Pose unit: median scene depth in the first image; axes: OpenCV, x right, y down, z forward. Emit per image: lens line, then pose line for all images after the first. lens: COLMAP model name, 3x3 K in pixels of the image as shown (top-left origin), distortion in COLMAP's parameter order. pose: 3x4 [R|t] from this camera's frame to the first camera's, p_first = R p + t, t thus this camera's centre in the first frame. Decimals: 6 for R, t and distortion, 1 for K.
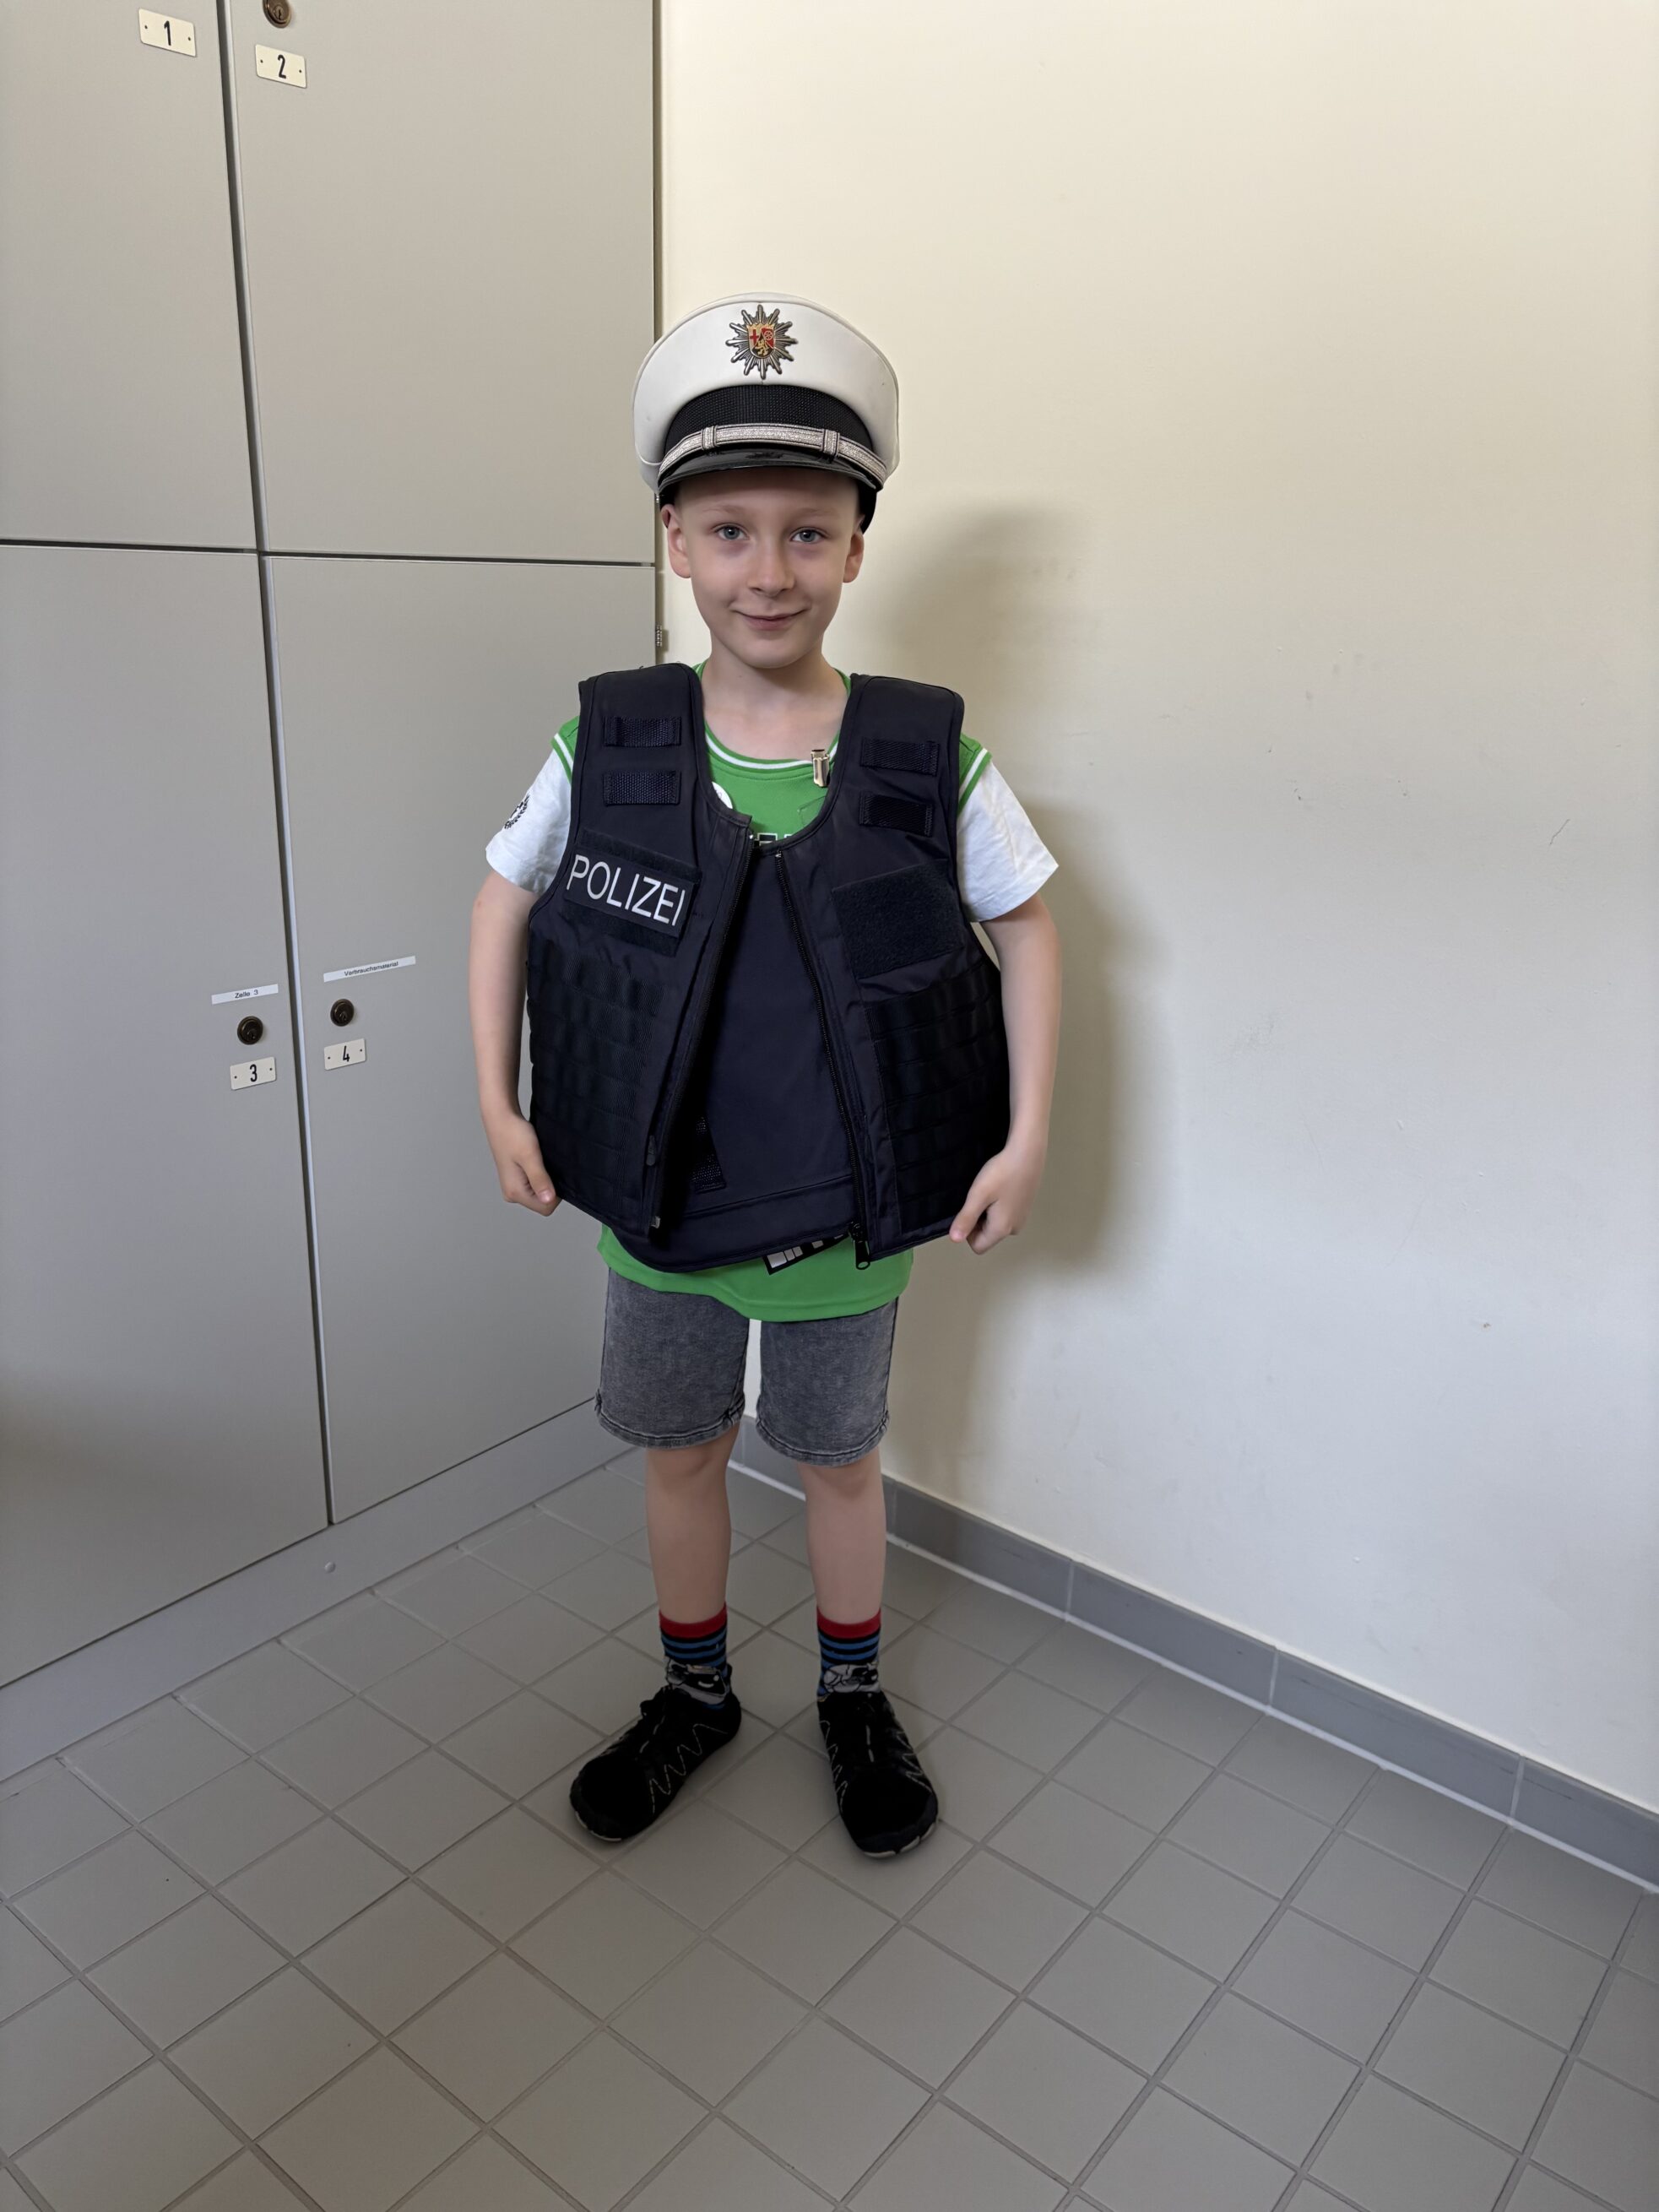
lens RADIAL K [[1716.3, 0, 822.5], [0, 1716.3, 1086.0], [0, 0, 1]] dist [0.050072, -0.063967]
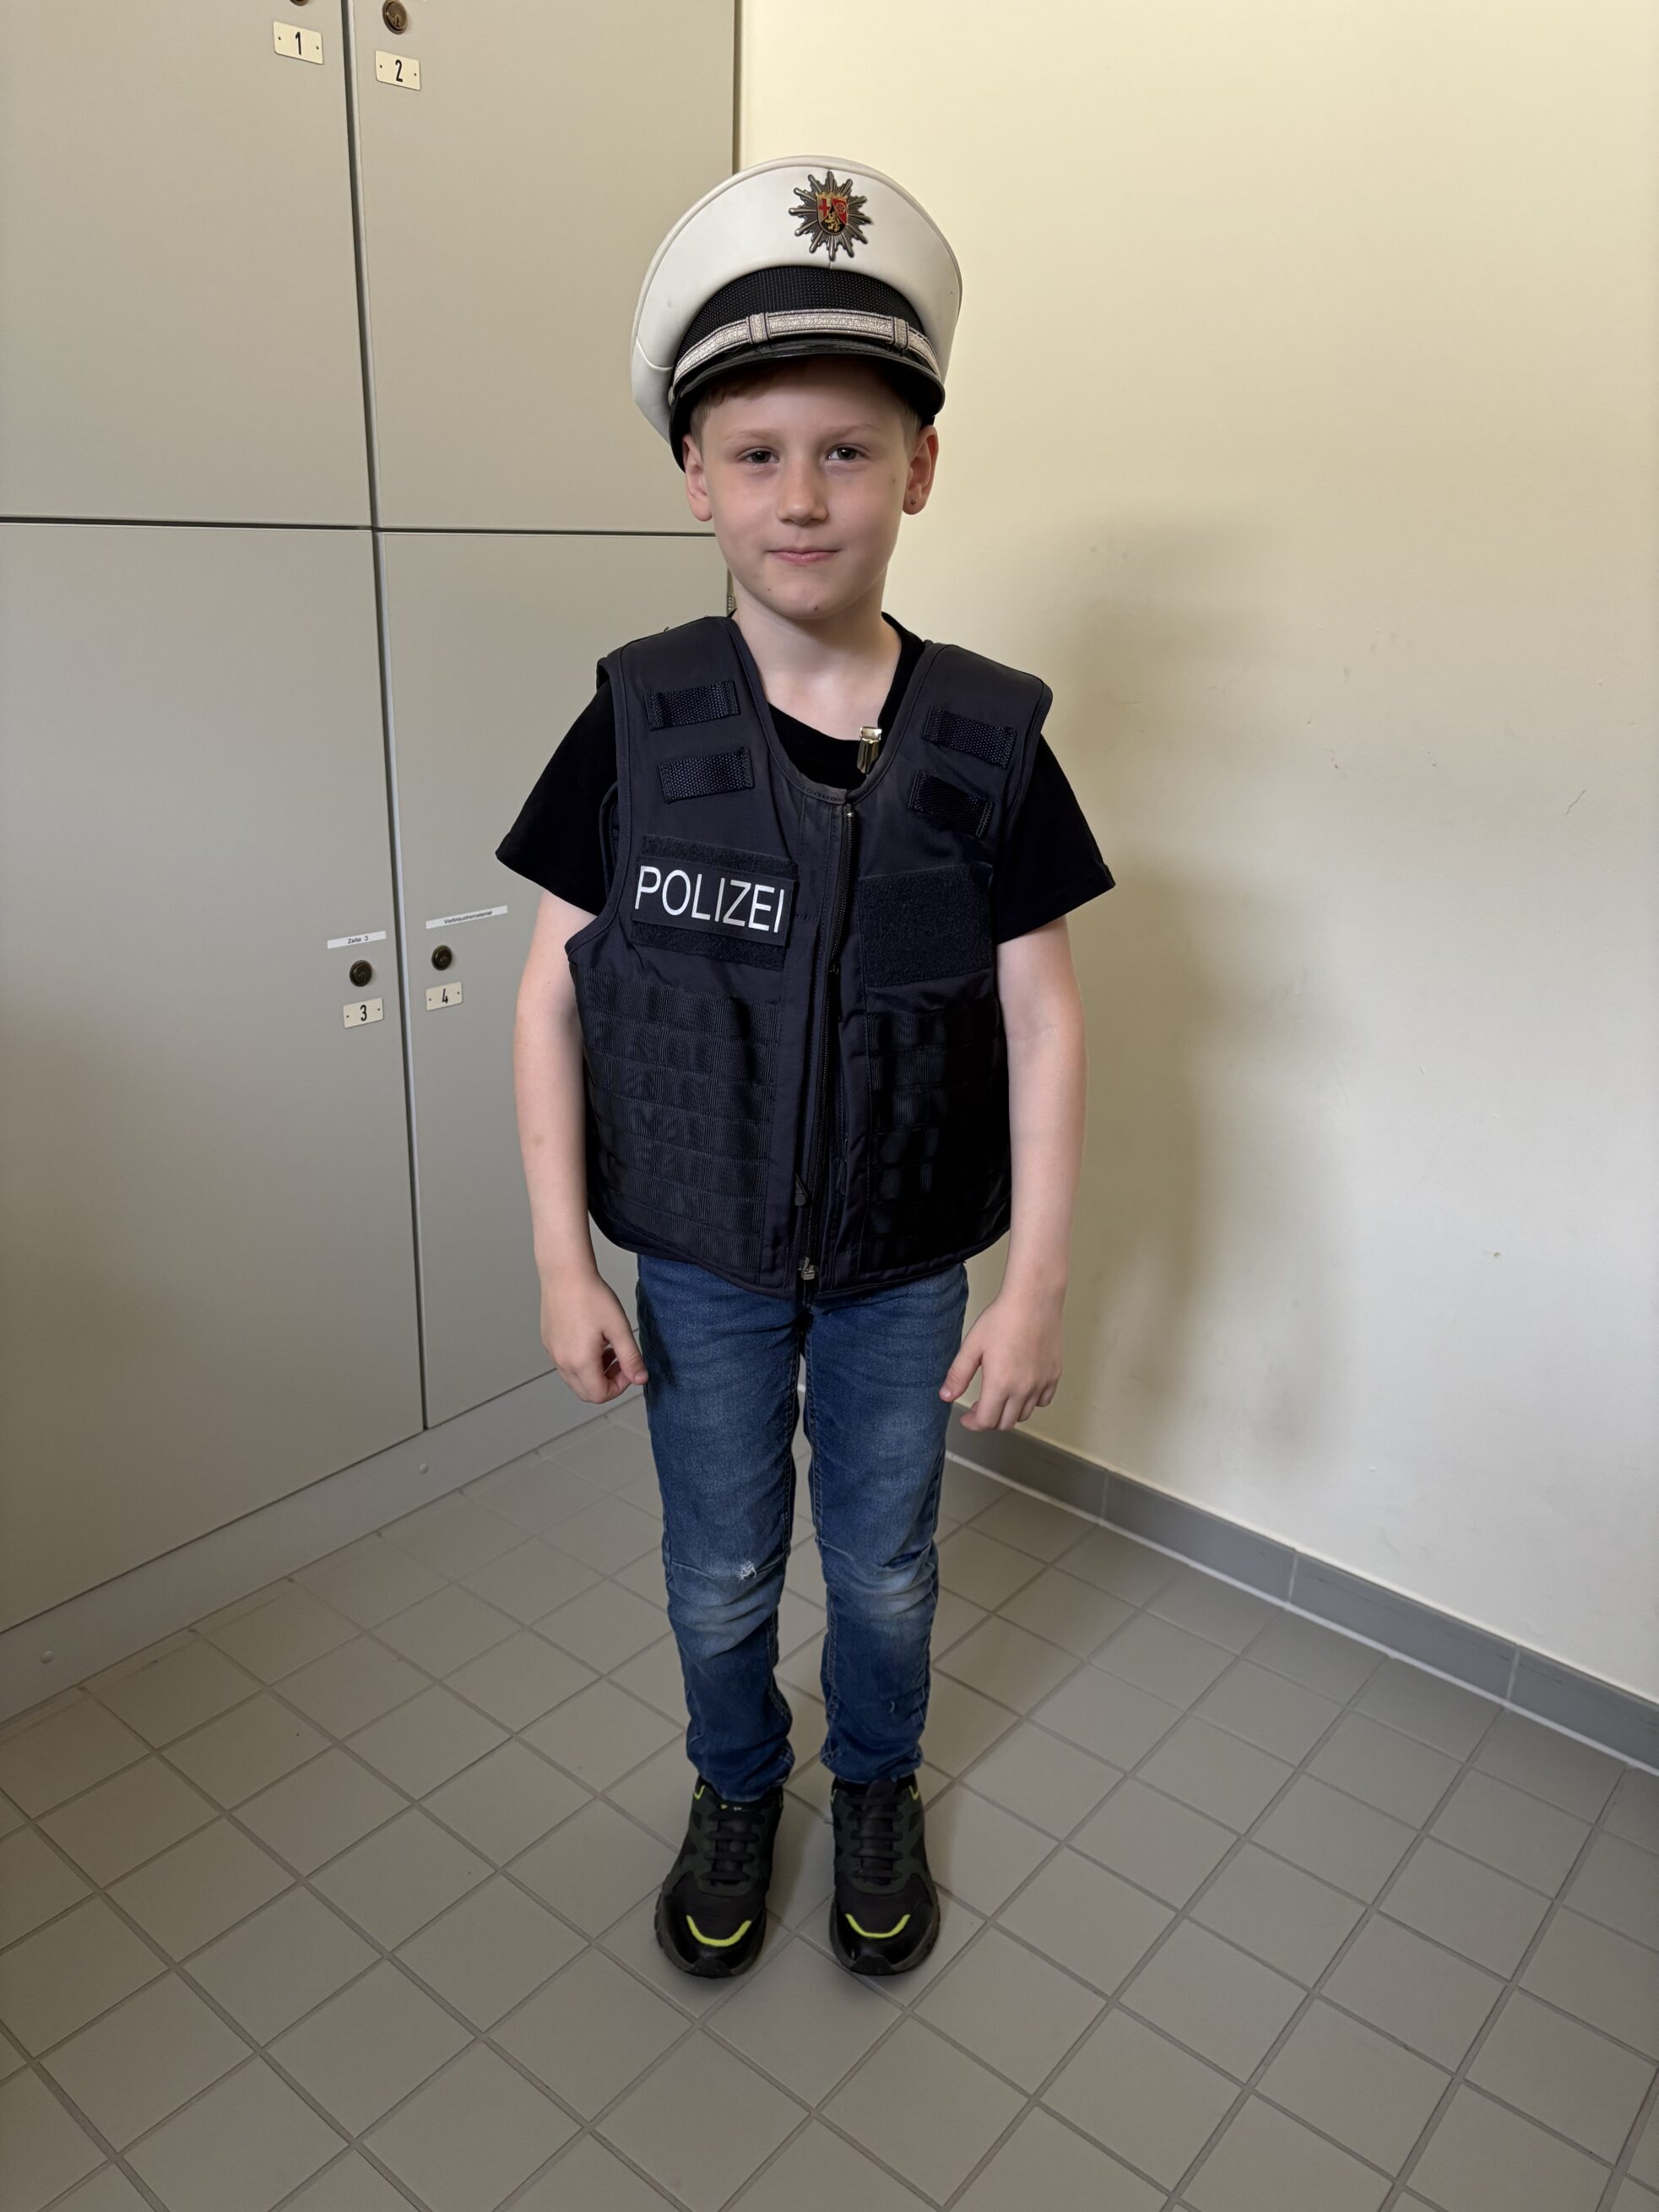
lens RADIAL K [[1707.9, 0, 829.5], [0, 1707.9, 1106.0], [0, 0, 1]] dist [0.058317, -0.077740]
pose [[0.999922, 0.010109, -0.007399, -0.028199], [-0.009783, 0.999035, 0.042812, 0.001997], [0.007825, -0.042736, 0.999056, -0.080498]]
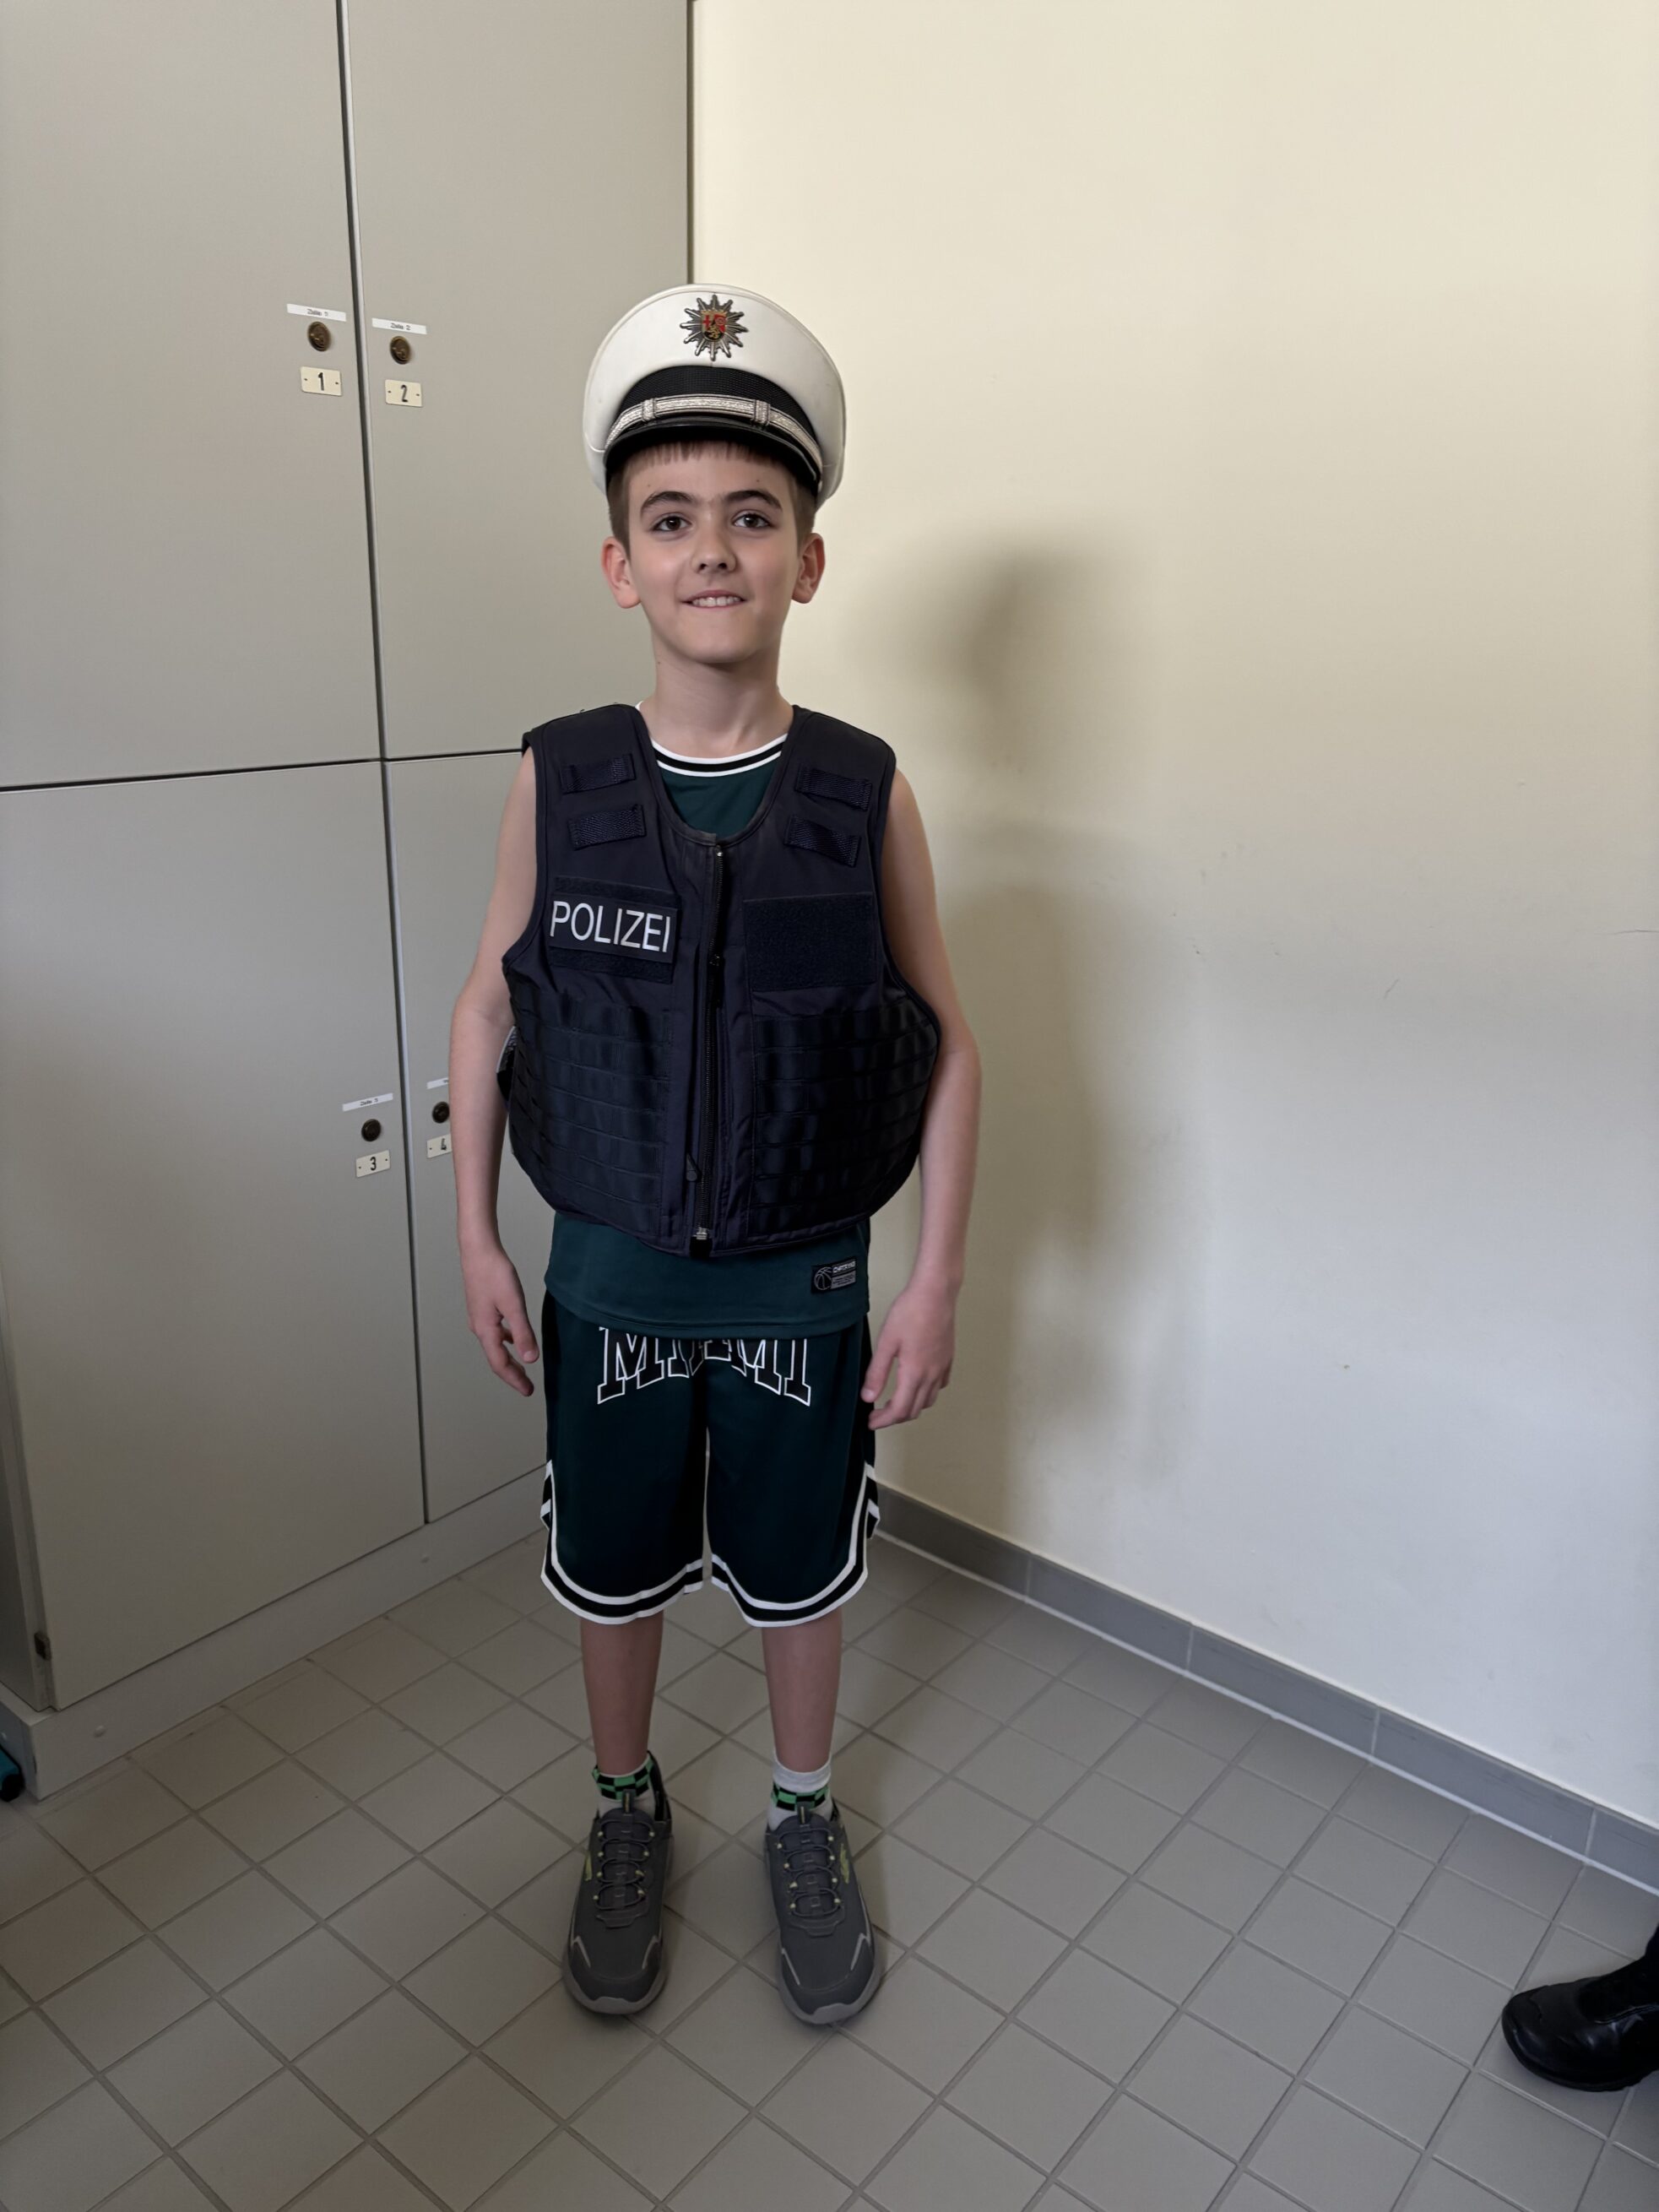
lens RADIAL K [[1686.9, 0, 819.4], [0, 1686.9, 1099.4], [0, 0, 1]] dist [0.053919, -0.064642]
pose [[0.999950, -0.001259, -0.009892, 0.008430], [0.001276, 0.999998, 0.001657, -0.056725], [0.009890, -0.001669, 0.999950, -0.237020]]
